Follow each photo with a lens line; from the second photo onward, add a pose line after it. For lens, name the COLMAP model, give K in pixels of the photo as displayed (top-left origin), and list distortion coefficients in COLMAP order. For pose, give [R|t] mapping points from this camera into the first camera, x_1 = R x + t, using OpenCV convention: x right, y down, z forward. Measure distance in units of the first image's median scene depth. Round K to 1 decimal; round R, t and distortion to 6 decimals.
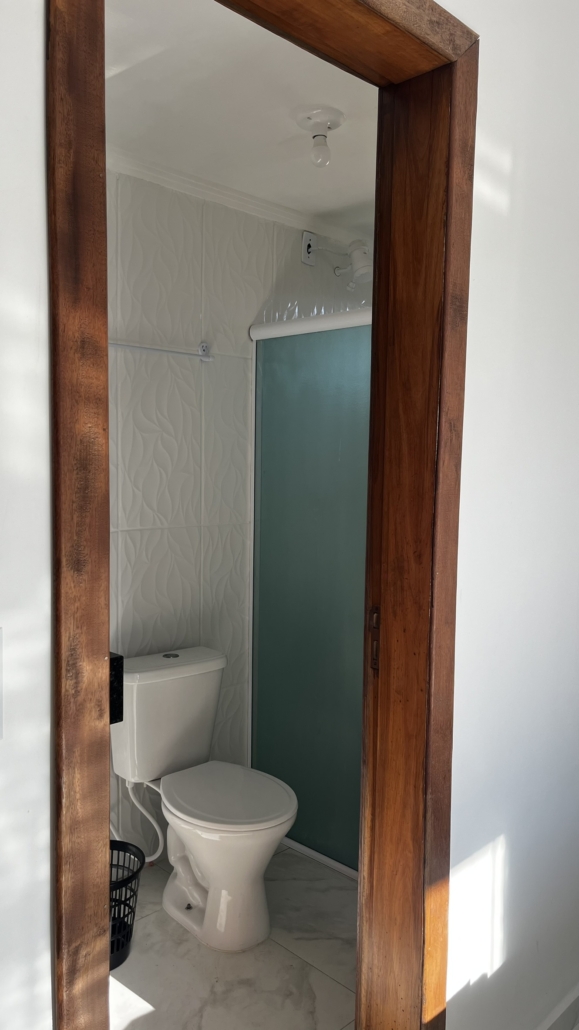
lens RADIAL K [[780.1, 0, 296.4], [0, 780.1, 518.6], [0, 0, 1]] dist [0.041556, -0.058874]
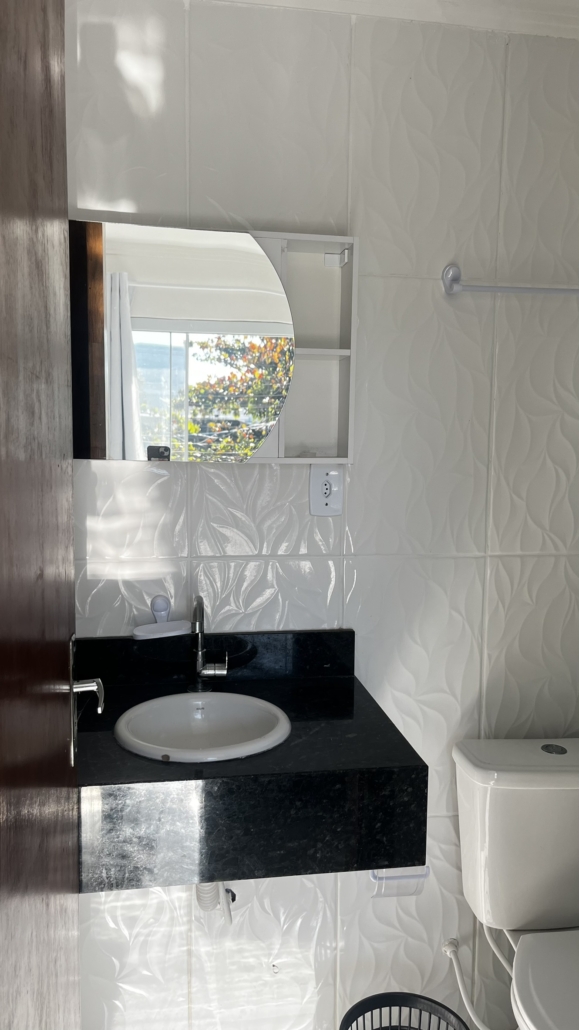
lens RADIAL K [[780.1, 0, 281.7], [0, 780.1, 515.6], [0, 0, 1]] dist [0.041556, -0.058874]
pose [[0.801984, 0.048595, -0.595365, 0.039655], [-0.042329, 0.998803, 0.024506, -0.028354], [0.595843, 0.005548, 0.803082, 0.304687]]
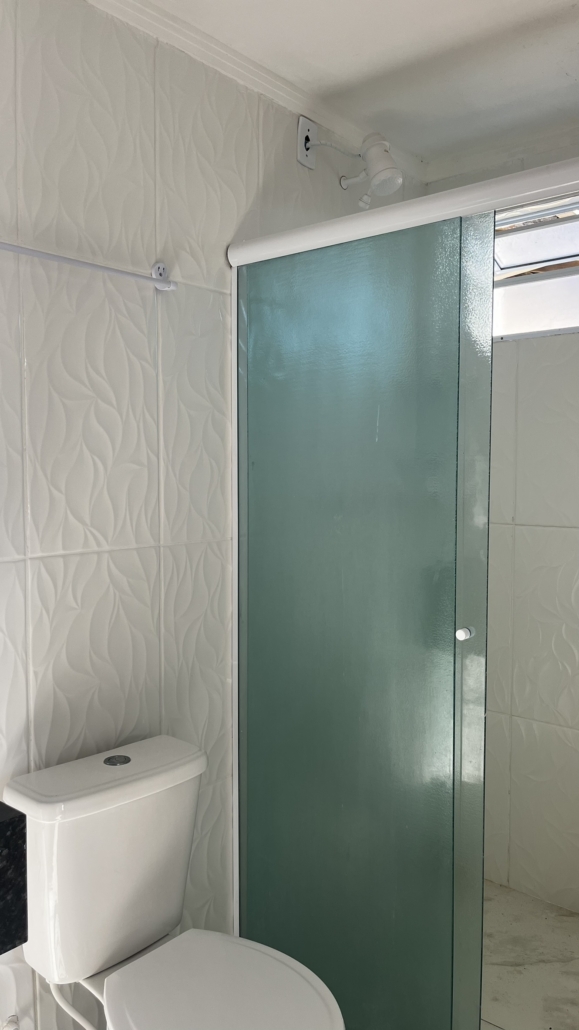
lens RADIAL K [[780.1, 0, 291.7], [0, 780.1, 519.0], [0, 0, 1]] dist [0.041556, -0.058874]
pose [[0.997307, -0.018408, 0.070998, -0.060297], [0.019250, 0.999752, -0.011188, -0.004188], [-0.070774, 0.012525, 0.997414, 0.353199]]
